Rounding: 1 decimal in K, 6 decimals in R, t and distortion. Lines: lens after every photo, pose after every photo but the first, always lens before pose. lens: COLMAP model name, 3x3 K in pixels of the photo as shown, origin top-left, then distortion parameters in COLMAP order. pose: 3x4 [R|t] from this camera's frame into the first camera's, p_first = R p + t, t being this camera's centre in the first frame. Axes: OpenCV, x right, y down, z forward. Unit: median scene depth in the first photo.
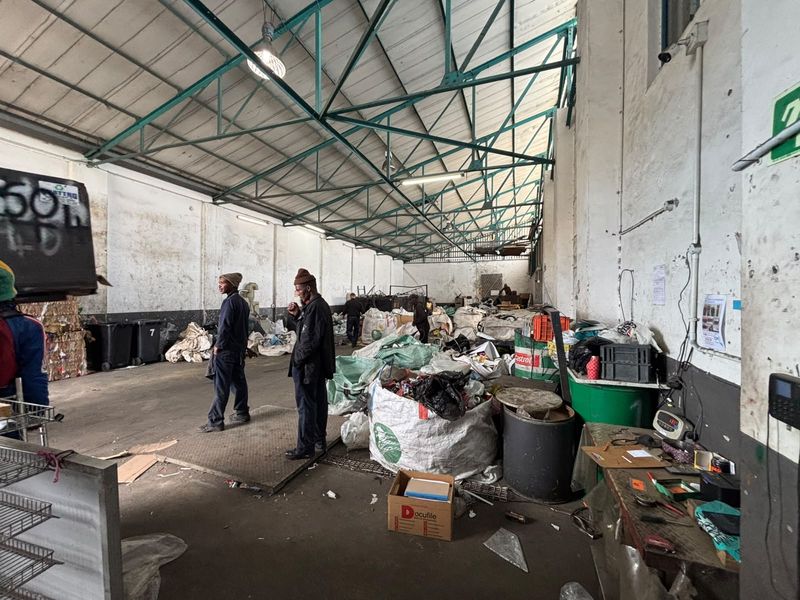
lens RADIAL K [[329.4, 0, 401.5], [0, 329.4, 301.1], [0, 0, 1]] dist [-0.000741, -0.000174]
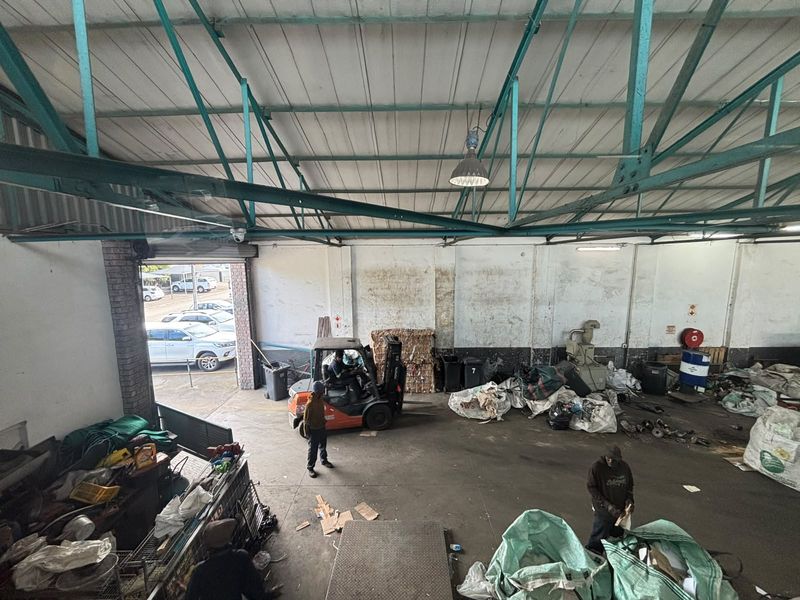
lens RADIAL K [[329.4, 0, 399.4], [0, 329.4, 295.9], [0, 0, 1]] dist [-0.000741, -0.000174]
pose [[0.330634, 0.116390, -0.936555, 0.226778], [0.003294, 0.992218, 0.124471, -0.267161], [0.943753, -0.044239, 0.327677, 0.256502]]
